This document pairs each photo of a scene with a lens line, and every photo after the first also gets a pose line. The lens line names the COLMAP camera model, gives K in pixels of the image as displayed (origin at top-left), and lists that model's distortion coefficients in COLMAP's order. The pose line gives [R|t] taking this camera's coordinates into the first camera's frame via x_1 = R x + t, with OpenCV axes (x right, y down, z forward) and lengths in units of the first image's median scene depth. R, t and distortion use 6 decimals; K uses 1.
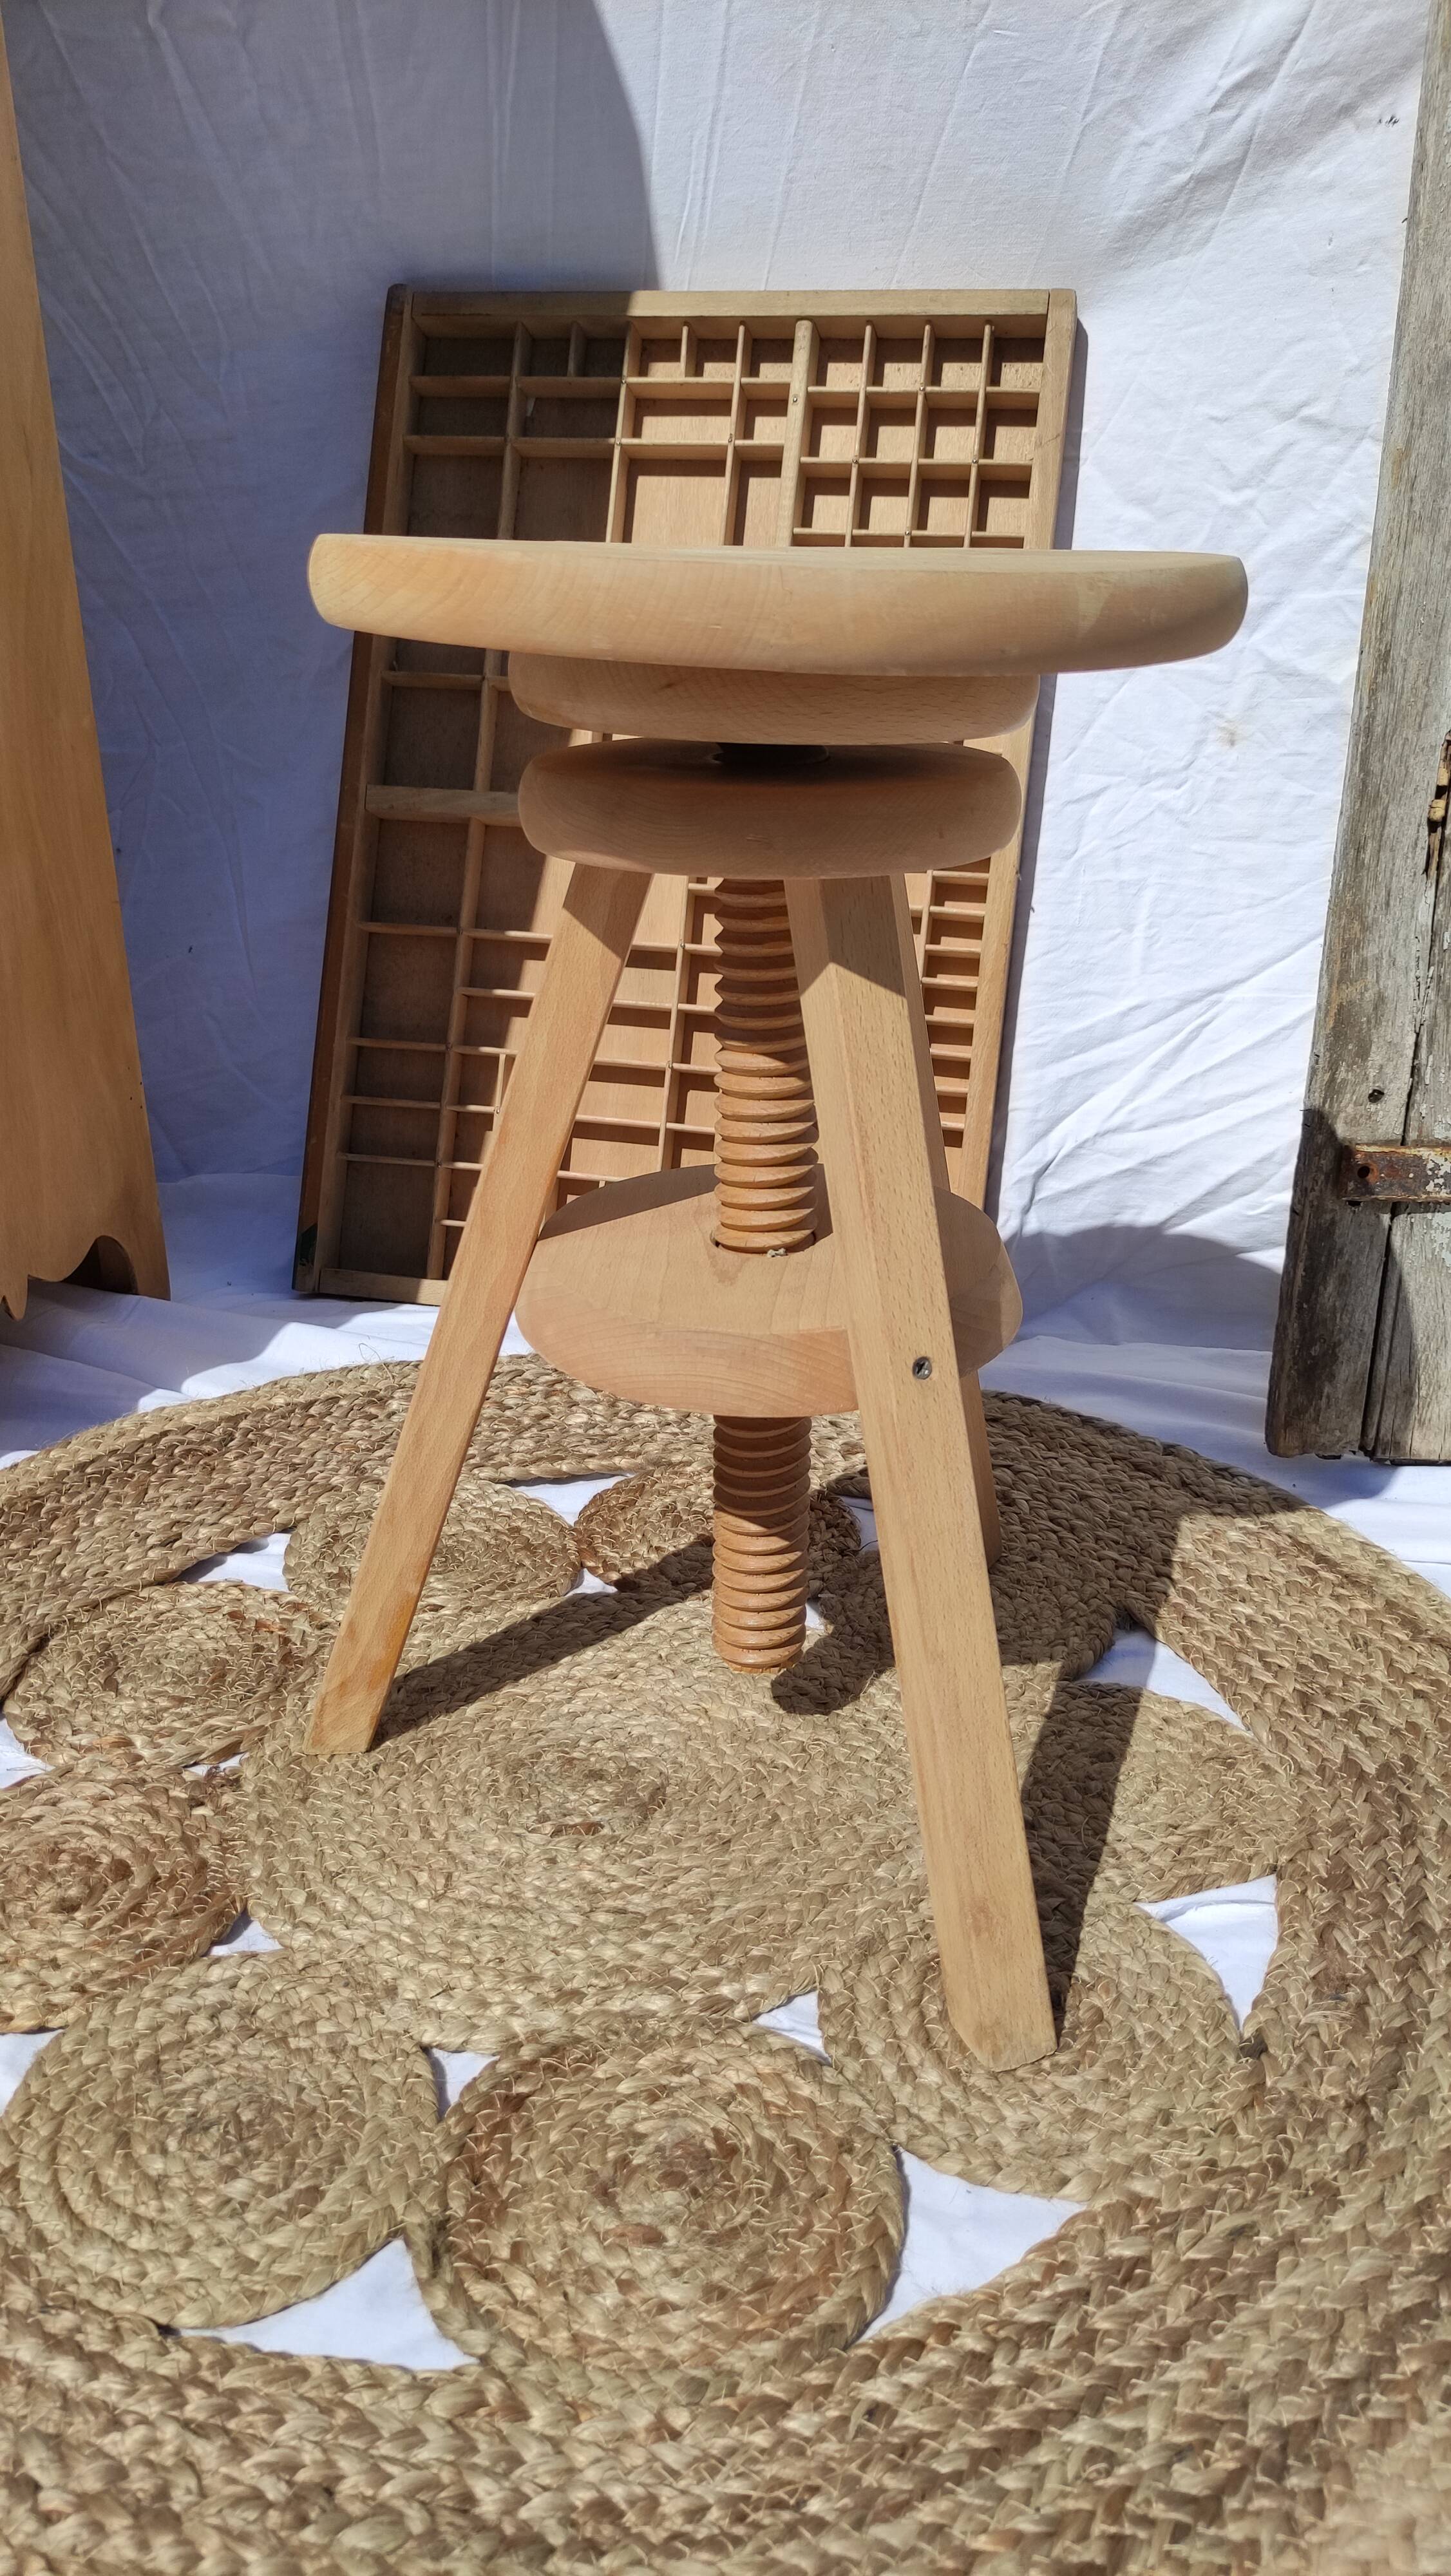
lens RADIAL K [[1895.3, 0, 743.7], [0, 1895.3, 1283.3], [0, 0, 1]] dist [0.052966, -0.054861]
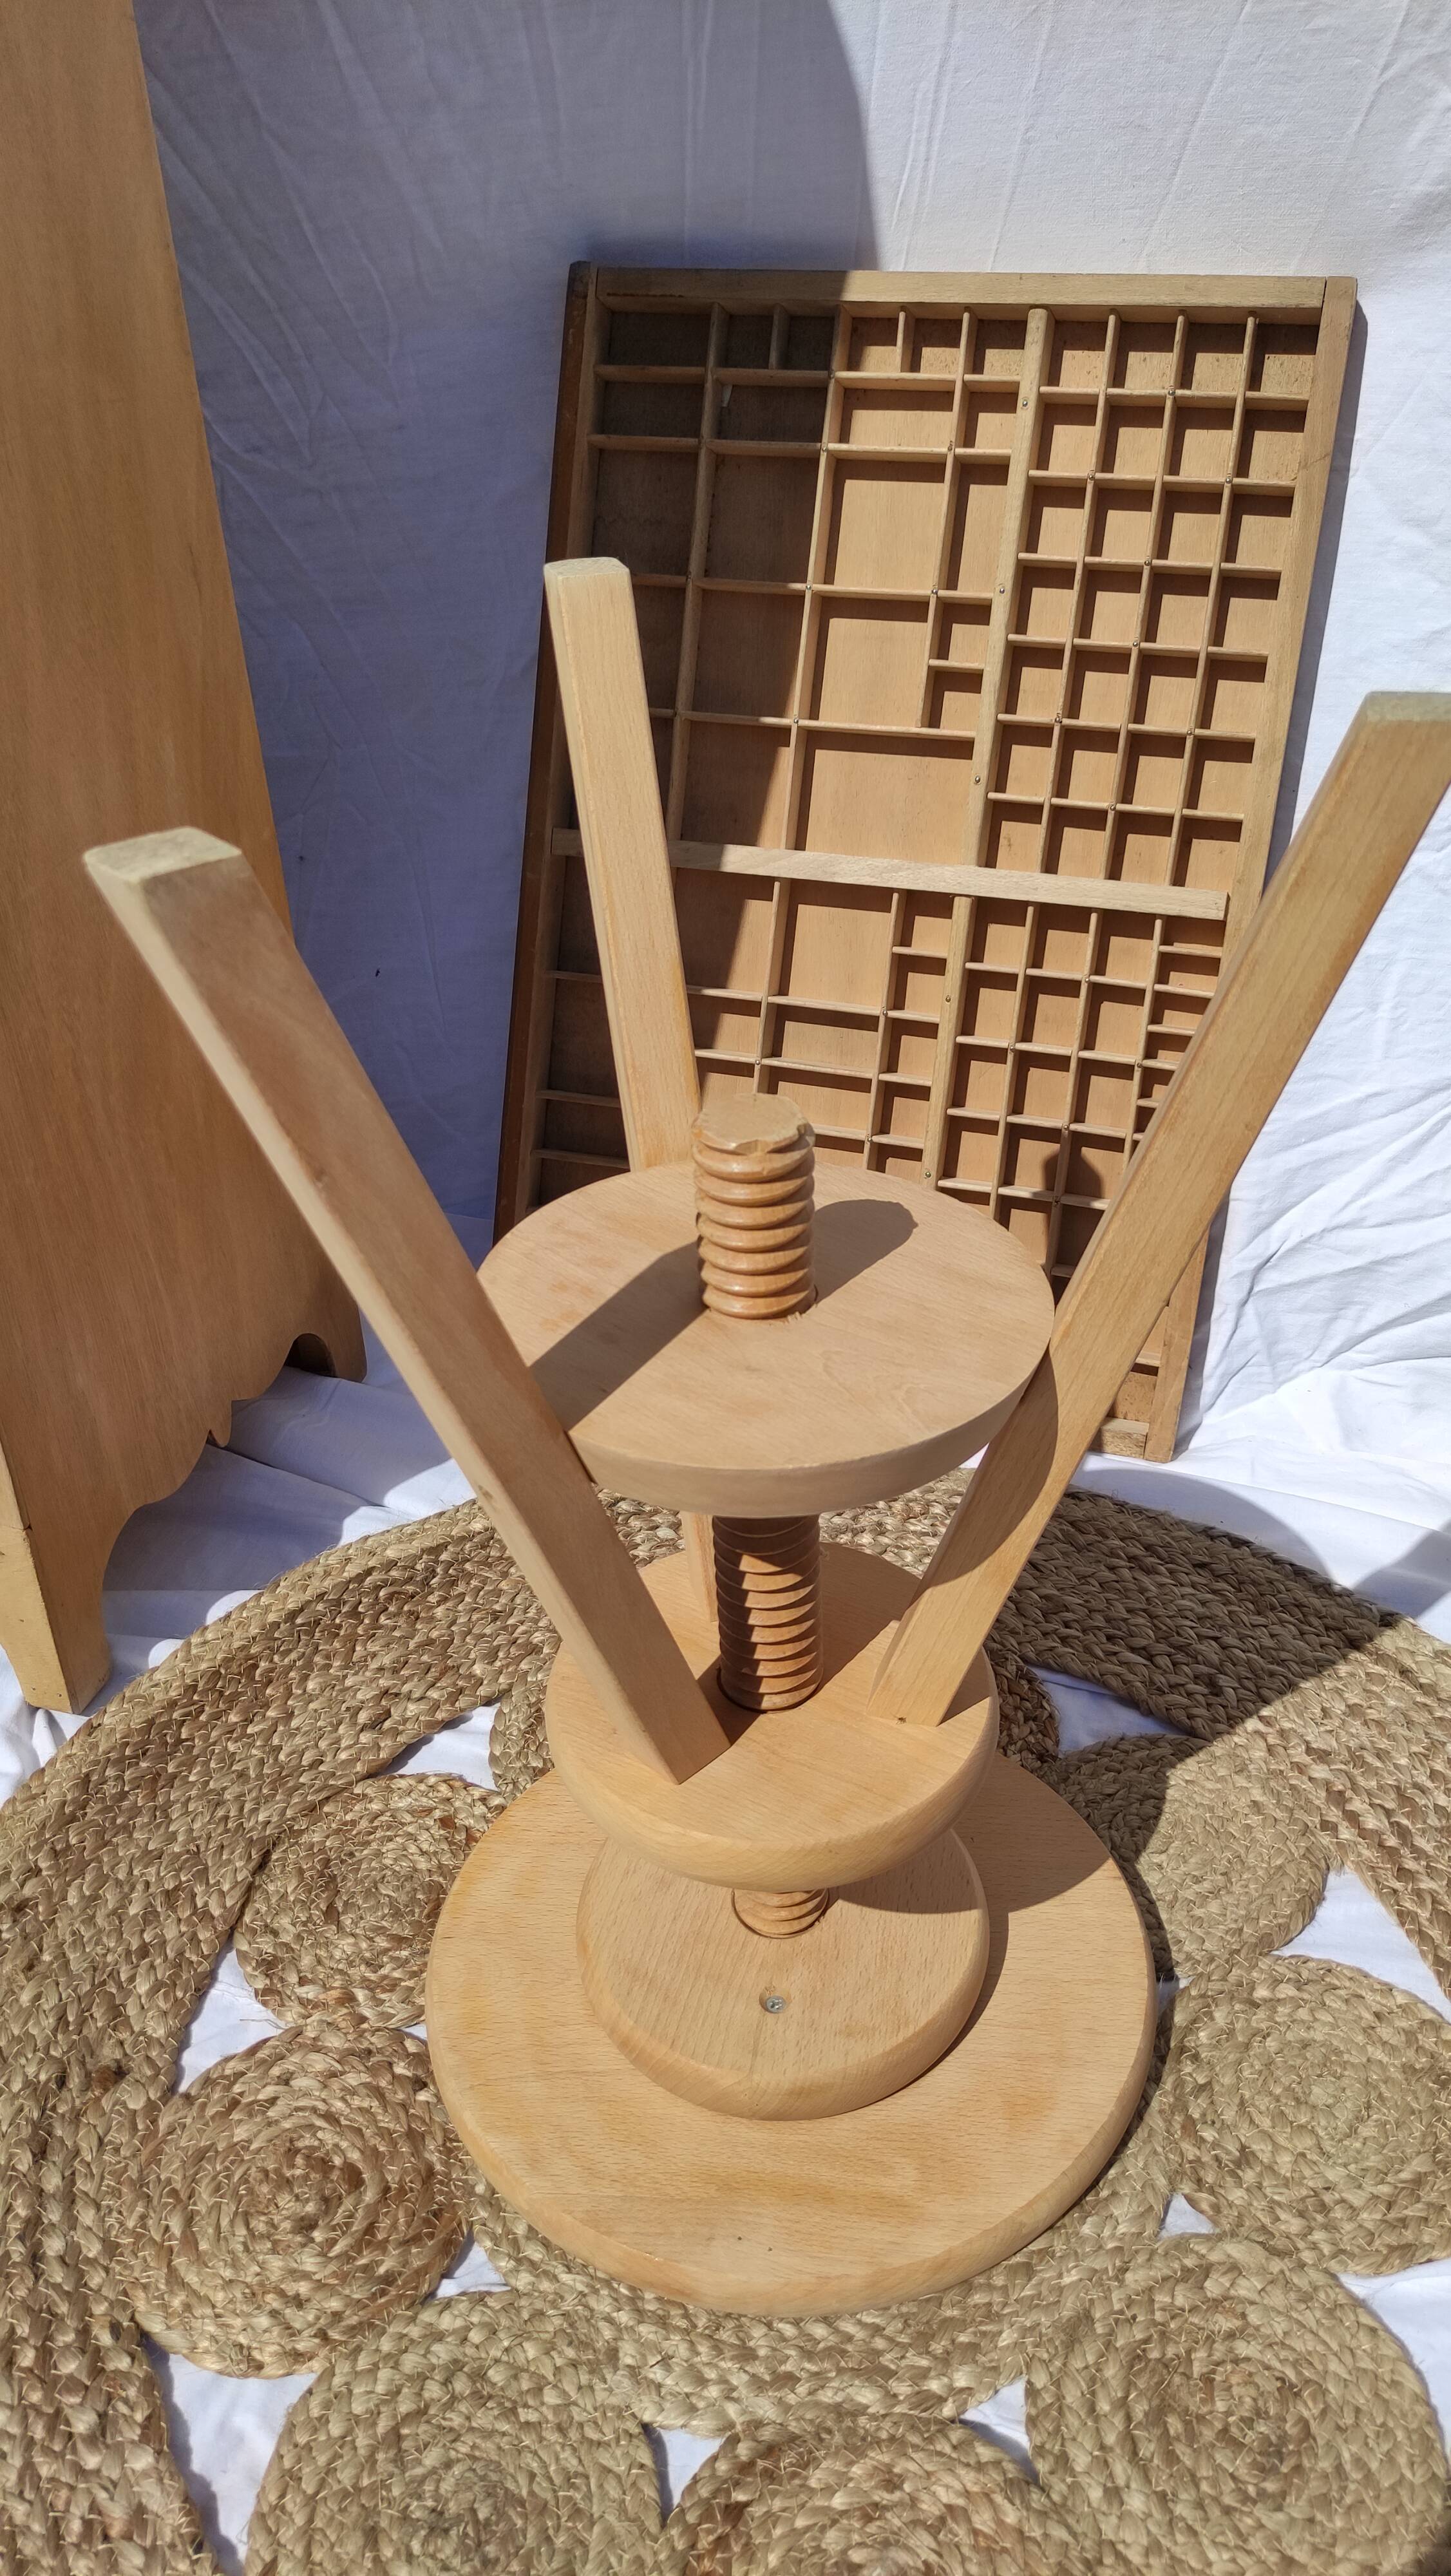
lens RADIAL K [[1904.2, 0, 742.5], [0, 1904.2, 1294.2], [0, 0, 1]] dist [0.057901, -0.065761]
pose [[0.996150, 0.020084, -0.085338, -0.032368], [-0.004993, 0.984825, 0.173480, -0.350196], [0.087528, -0.172386, 0.981133, 0.066206]]
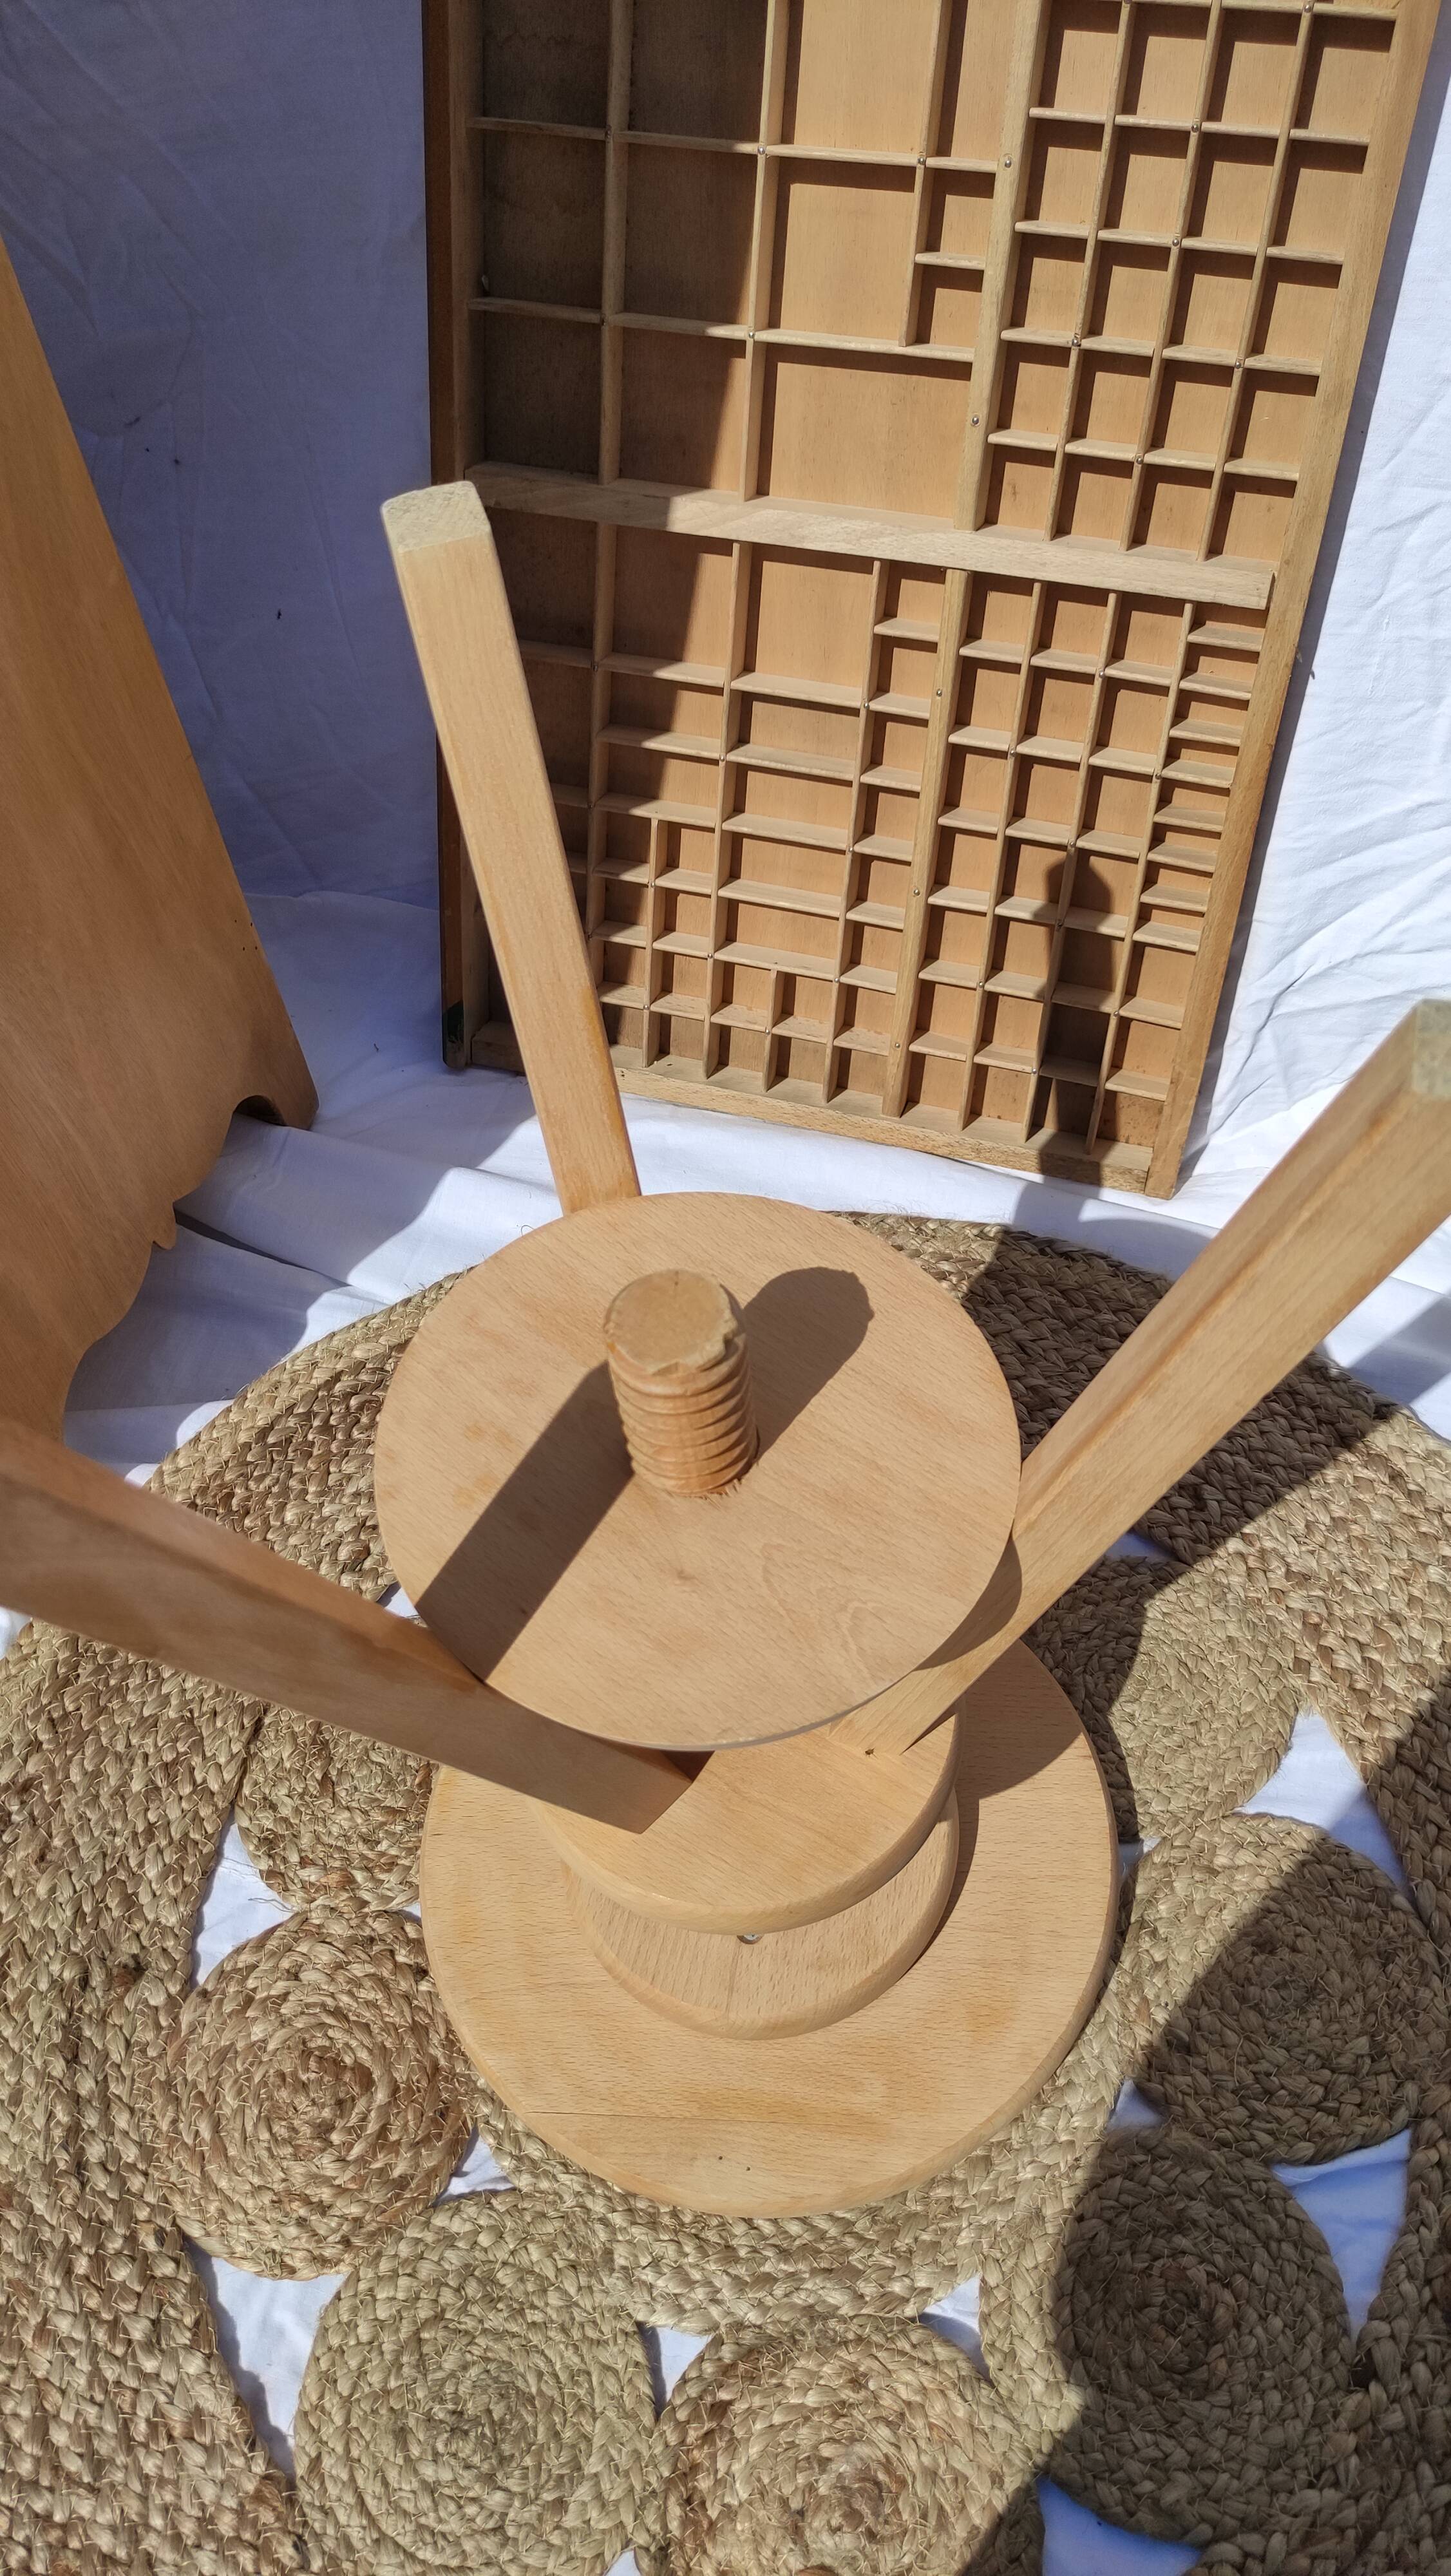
lens RADIAL K [[1868.3, 0, 742.2], [0, 1868.3, 1301.4], [0, 0, 1]] dist [0.056523, -0.068326]
pose [[0.995620, 0.021018, -0.091098, -0.010662], [0.029565, 0.853611, 0.520071, -0.651997], [0.088693, -0.520486, 0.849251, 0.307856]]
